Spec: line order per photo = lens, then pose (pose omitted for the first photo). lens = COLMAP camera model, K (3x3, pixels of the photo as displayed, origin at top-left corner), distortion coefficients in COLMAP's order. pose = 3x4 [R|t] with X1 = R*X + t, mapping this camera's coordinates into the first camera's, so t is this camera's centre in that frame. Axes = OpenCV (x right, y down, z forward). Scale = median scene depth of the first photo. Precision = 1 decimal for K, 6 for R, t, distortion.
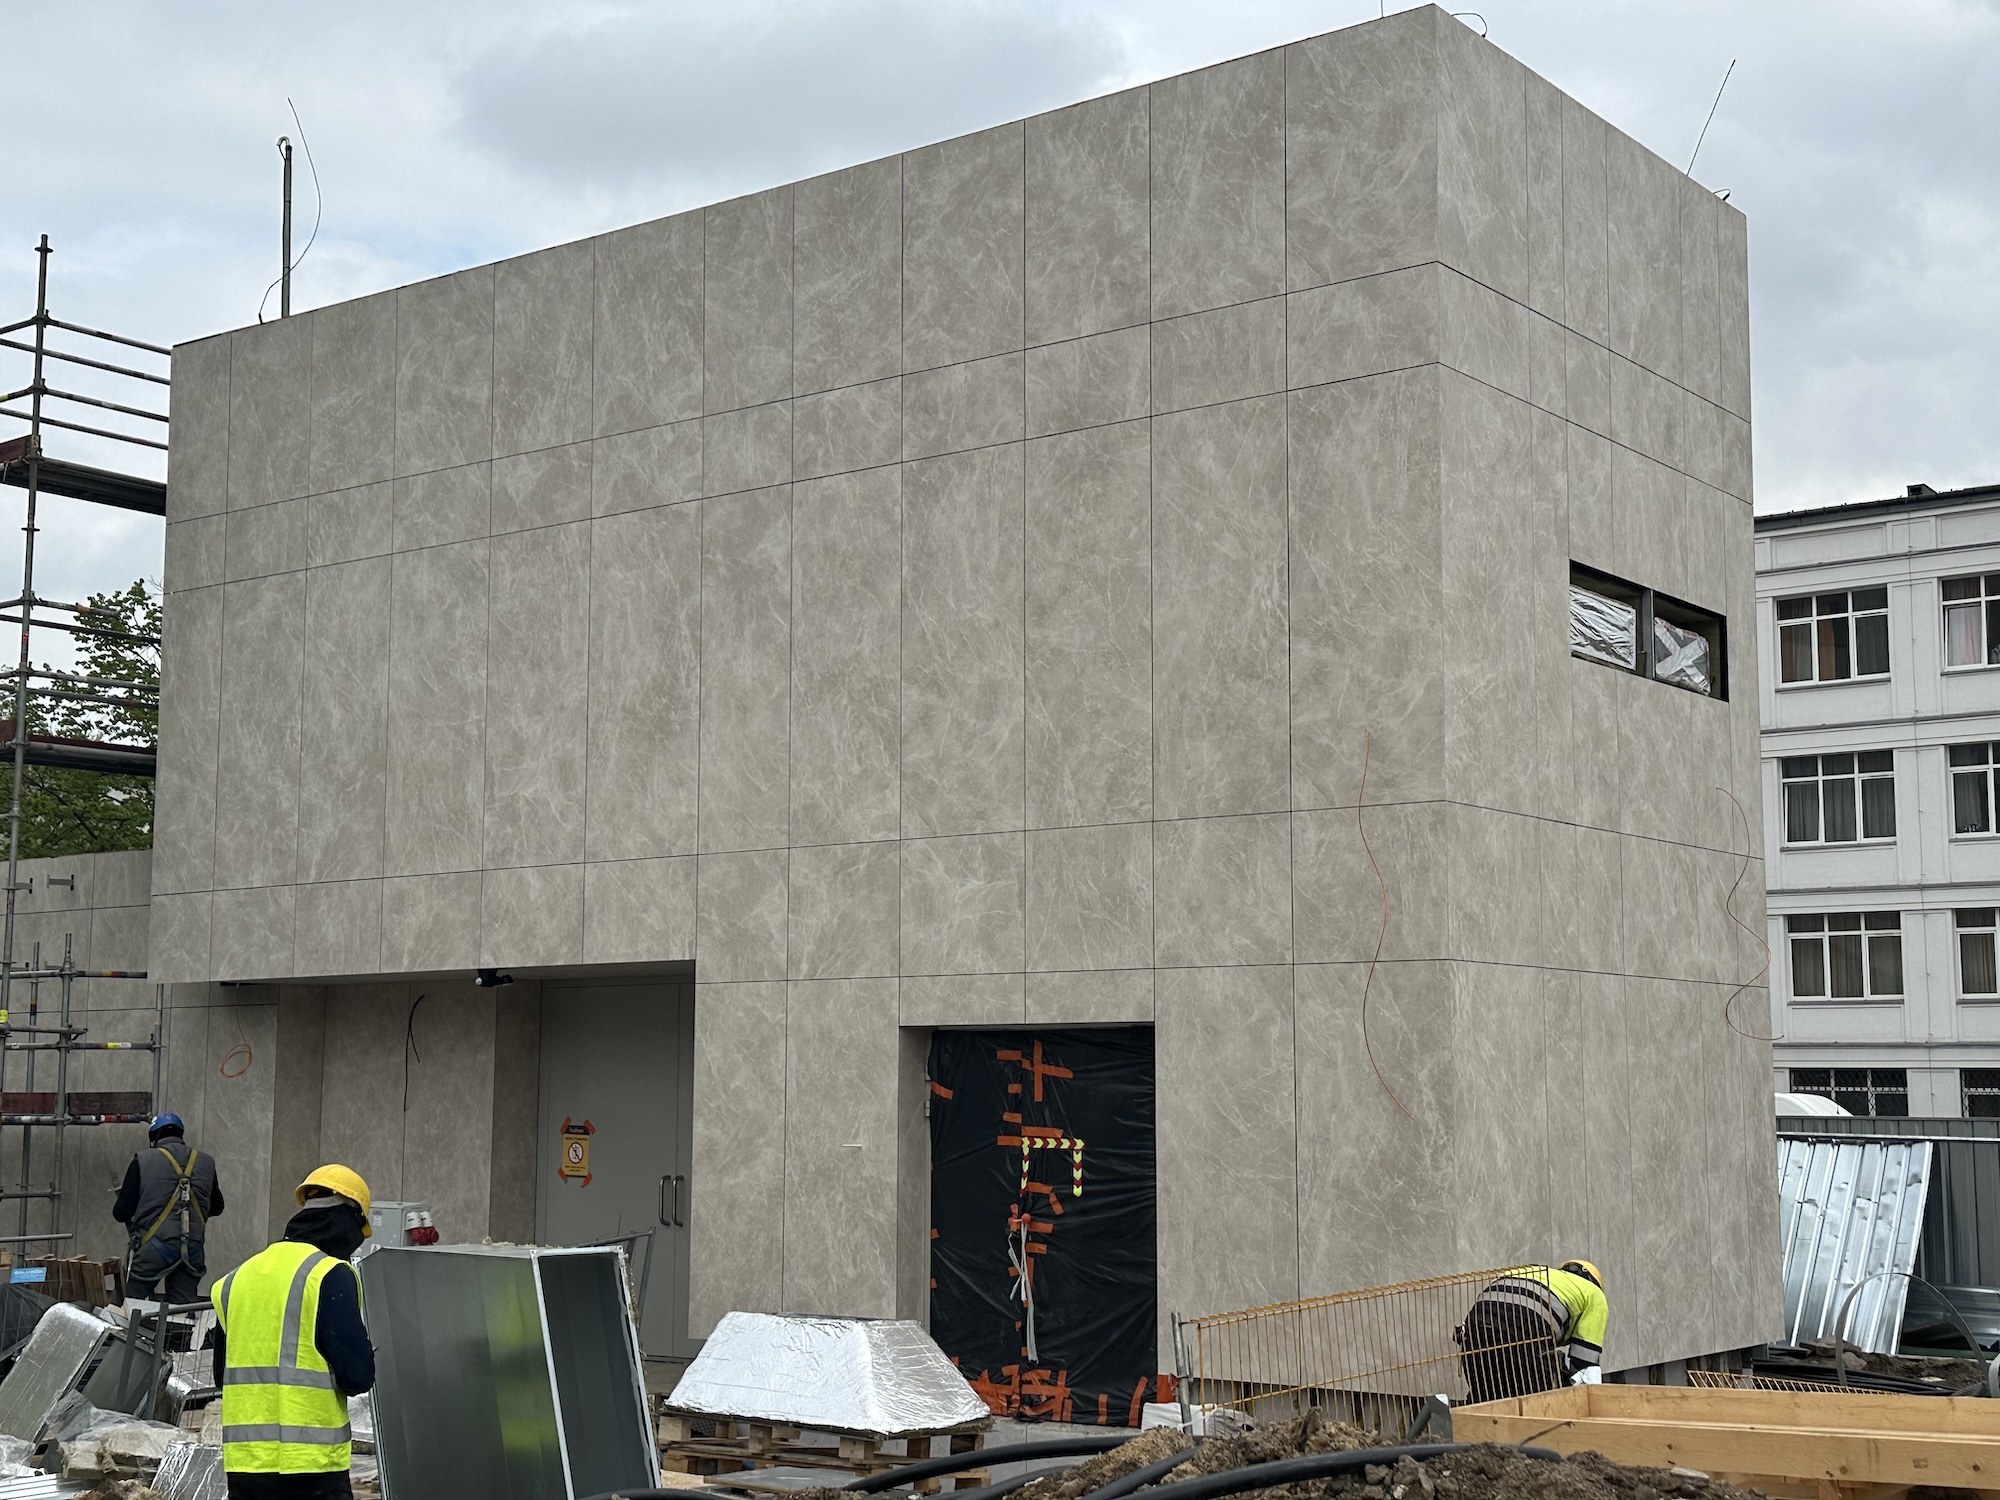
lens RADIAL K [[2652.5, 0, 1000.0], [0, 2652.5, 750.0], [0, 0, 1]] dist [0.002334, -0.007765]
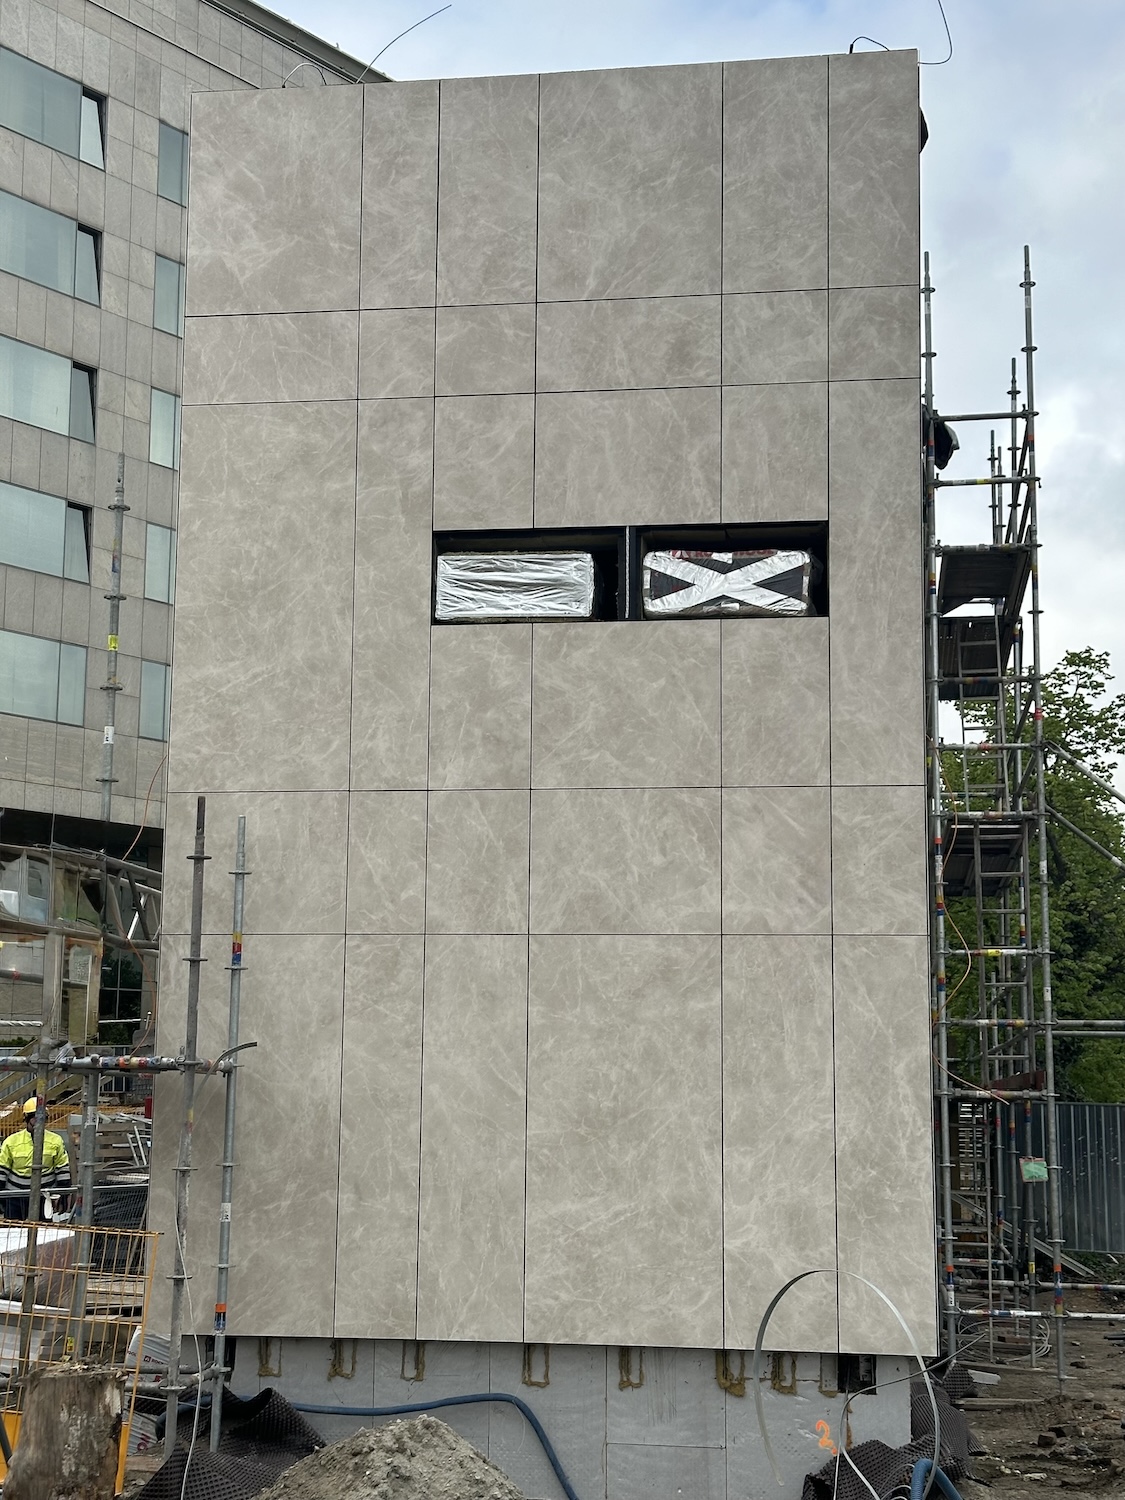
lens RADIAL K [[2234.4, 0, 562.5], [0, 2234.4, 750.0], [0, 0, 1]] dist [0.038565, 0.055062]
pose [[0.473798, -0.142259, -0.869067, 0.914059], [0.097132, 0.989287, -0.108983, 0.103070], [0.875261, -0.032779, 0.482540, 0.589035]]
